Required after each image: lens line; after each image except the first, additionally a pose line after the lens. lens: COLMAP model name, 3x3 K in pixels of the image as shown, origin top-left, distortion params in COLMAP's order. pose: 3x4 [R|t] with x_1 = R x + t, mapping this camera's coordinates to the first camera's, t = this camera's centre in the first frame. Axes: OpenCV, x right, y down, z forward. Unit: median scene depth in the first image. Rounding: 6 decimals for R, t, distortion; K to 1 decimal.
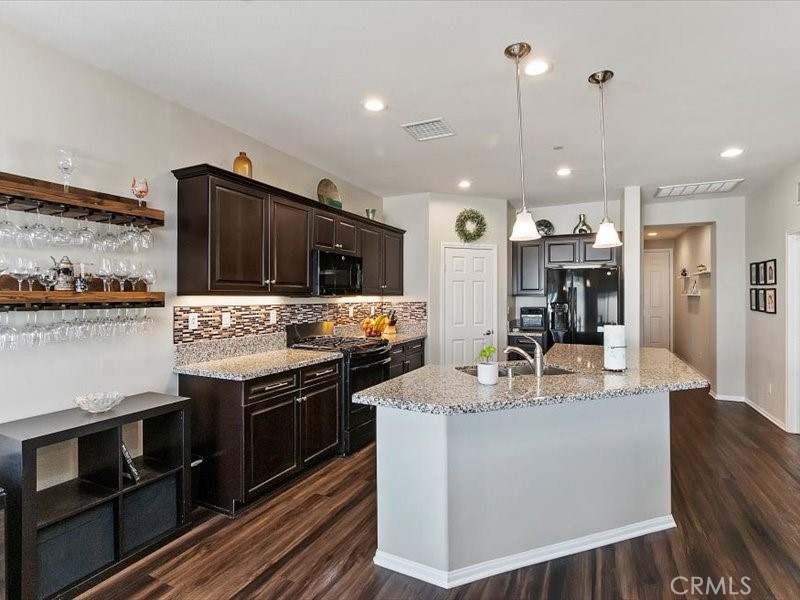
lens RADIAL K [[404.9, 0, 406.9], [0, 404.9, 296.1], [0, 0, 1]] dist [-0.010871, 0.002126]
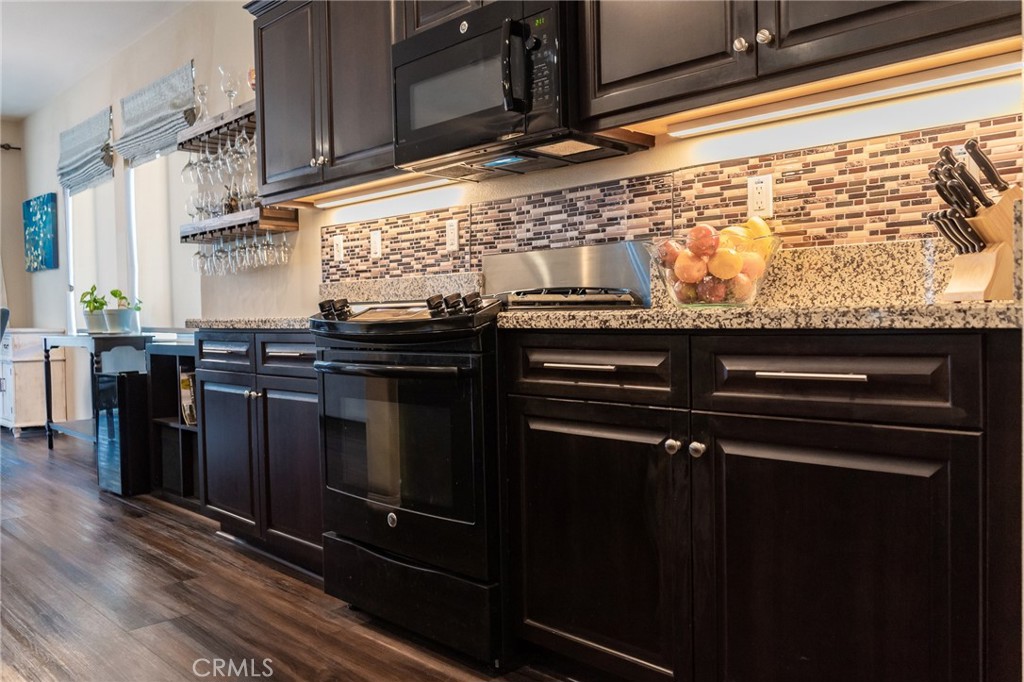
lens RADIAL K [[813.5, 0, 505.1], [0, 813.5, 338.7], [0, 0, 1]] dist [-0.004300, -0.003737]
pose [[-0.347075, 0.039571, -0.937002, 0.432248], [0.022374, 0.999174, 0.033909, 0.125804], [0.937570, -0.009196, -0.347674, 1.277290]]
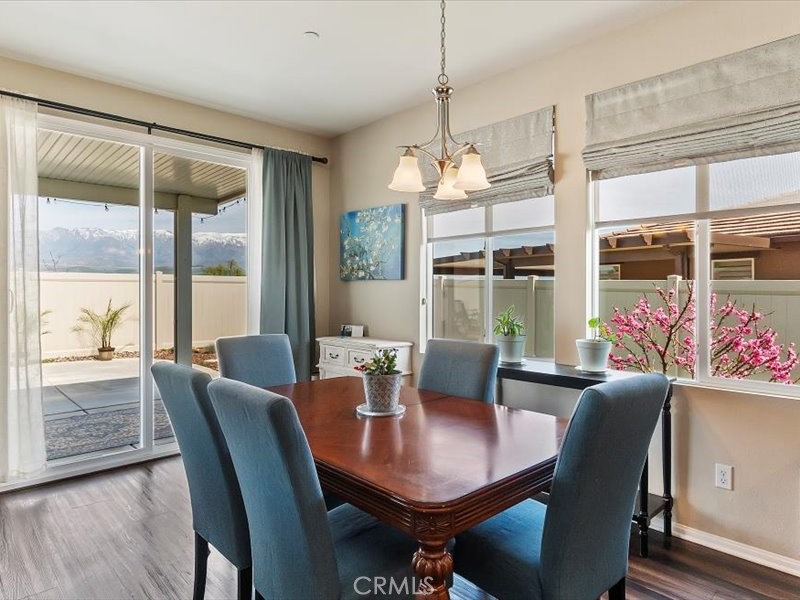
lens RADIAL K [[504.7, 0, 397.6], [0, 504.7, 285.6], [0, 0, 1]] dist [-0.001421, 0.003225]
pose [[-0.365355, -0.009533, -0.930819, 0.126023], [-0.000950, 0.999951, -0.009868, 0.035845], [0.930868, -0.002721, -0.365347, 0.157015]]
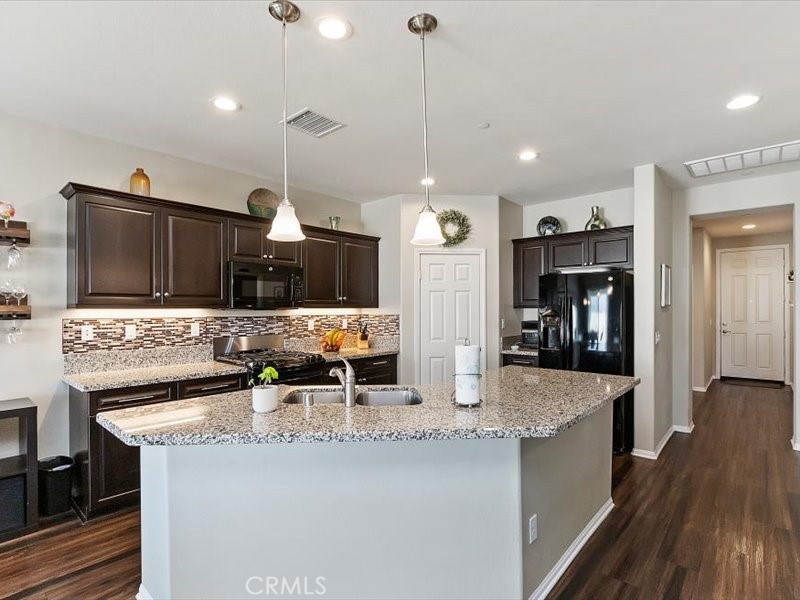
lens RADIAL K [[412.4, 0, 403.1], [0, 412.4, 308.4], [0, 0, 1]] dist [-0.004416, -0.003757]
pose [[0.961836, -0.003931, -0.273599, 0.424570], [0.003926, 0.999992, -0.000565, 0.001667], [0.273599, -0.000530, 0.961844, 0.147265]]
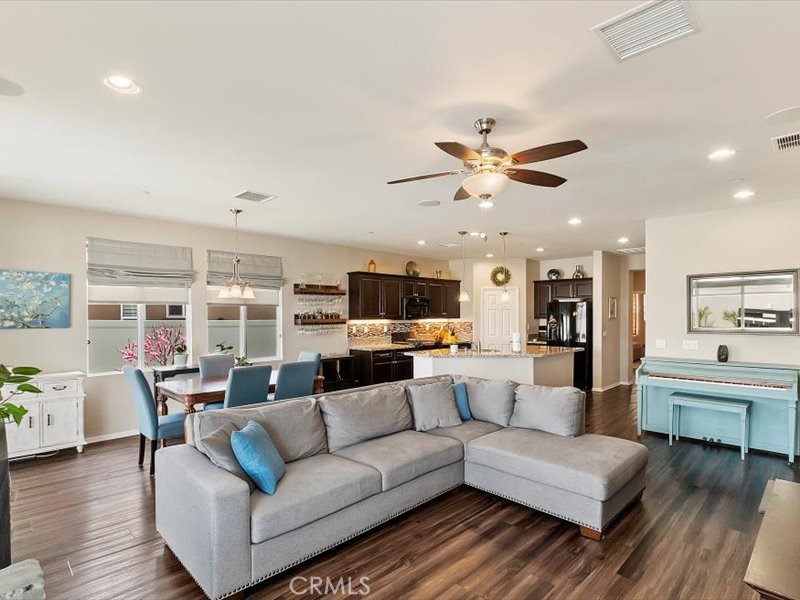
lens RADIAL K [[412.4, 0, 399.8], [0, 412.4, 317.3], [0, 0, 1]] dist [-0.004416, -0.003757]
pose [[0.942325, 0.000143, -0.334698, 0.471221], [0.002014, 0.999979, 0.006096, -0.023702], [0.334692, -0.006418, 0.942306, -1.038728]]
